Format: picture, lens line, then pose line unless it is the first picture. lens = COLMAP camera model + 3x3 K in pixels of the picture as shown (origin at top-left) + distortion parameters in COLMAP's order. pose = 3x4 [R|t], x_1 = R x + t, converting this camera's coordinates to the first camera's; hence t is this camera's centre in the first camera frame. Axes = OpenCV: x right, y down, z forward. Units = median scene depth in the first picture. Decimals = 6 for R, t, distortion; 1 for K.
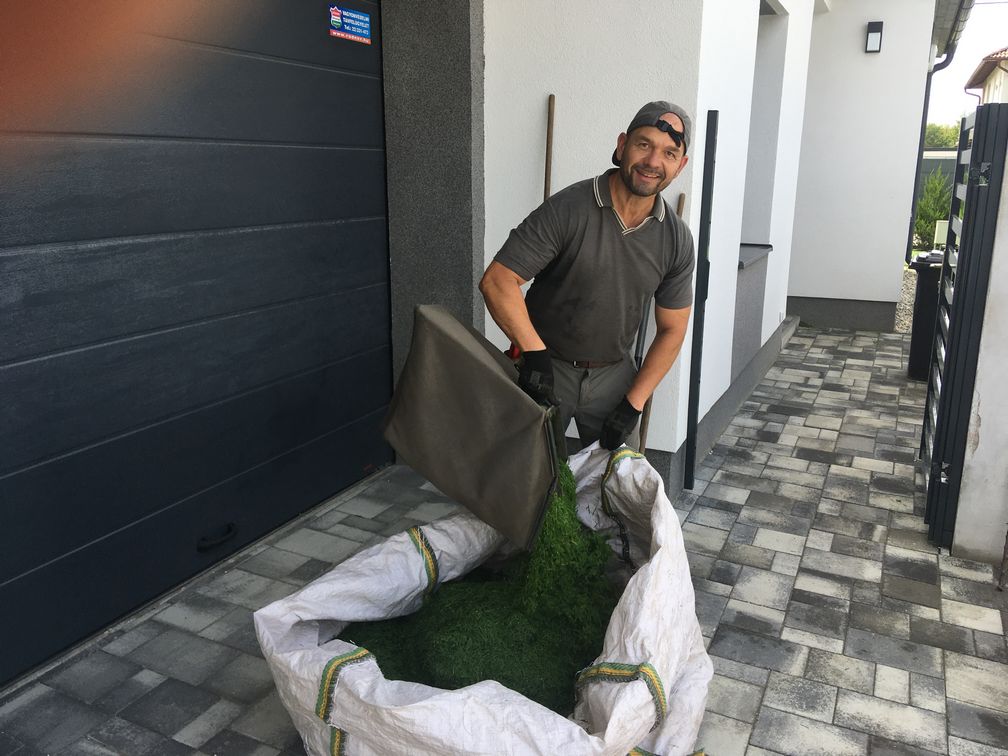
lens RADIAL K [[844.1, 0, 504.9], [0, 844.1, 378.0], [0, 0, 1]] dist [-0.003794, -0.010630]
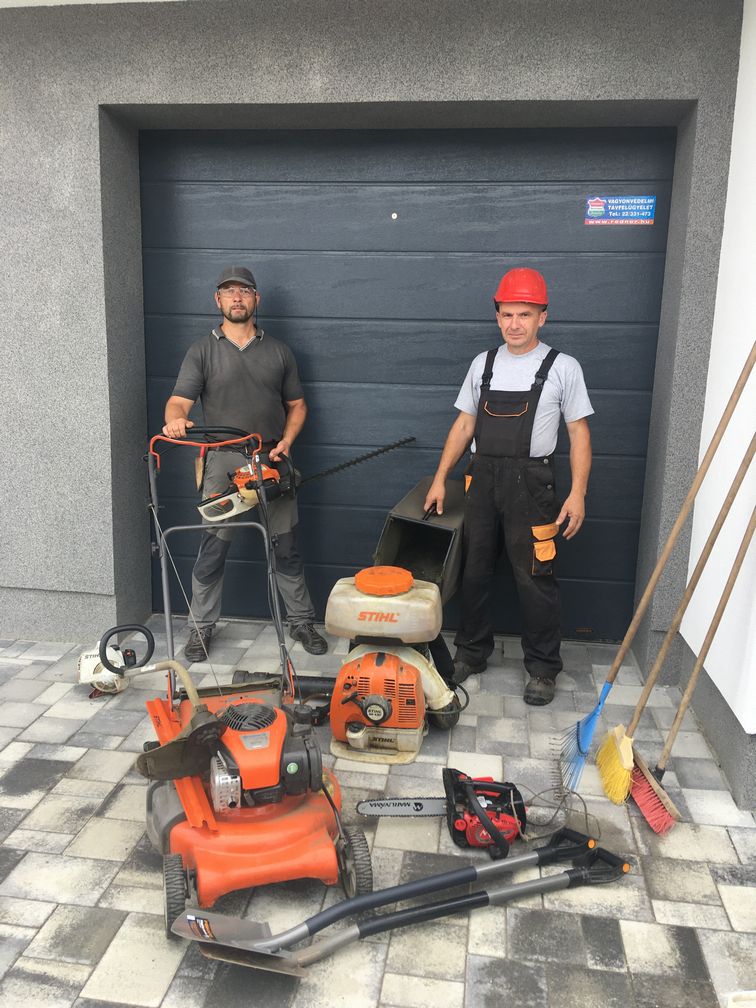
lens RADIAL K [[844.1, 0, 379.8], [0, 844.1, 503.2], [0, 0, 1]] dist [-0.003794, -0.010630]
pose [[0.296216, 0.224502, -0.928361, 0.815047], [-0.239758, 0.958339, 0.155251, -0.160993], [0.924539, 0.176594, 0.337701, 0.434628]]
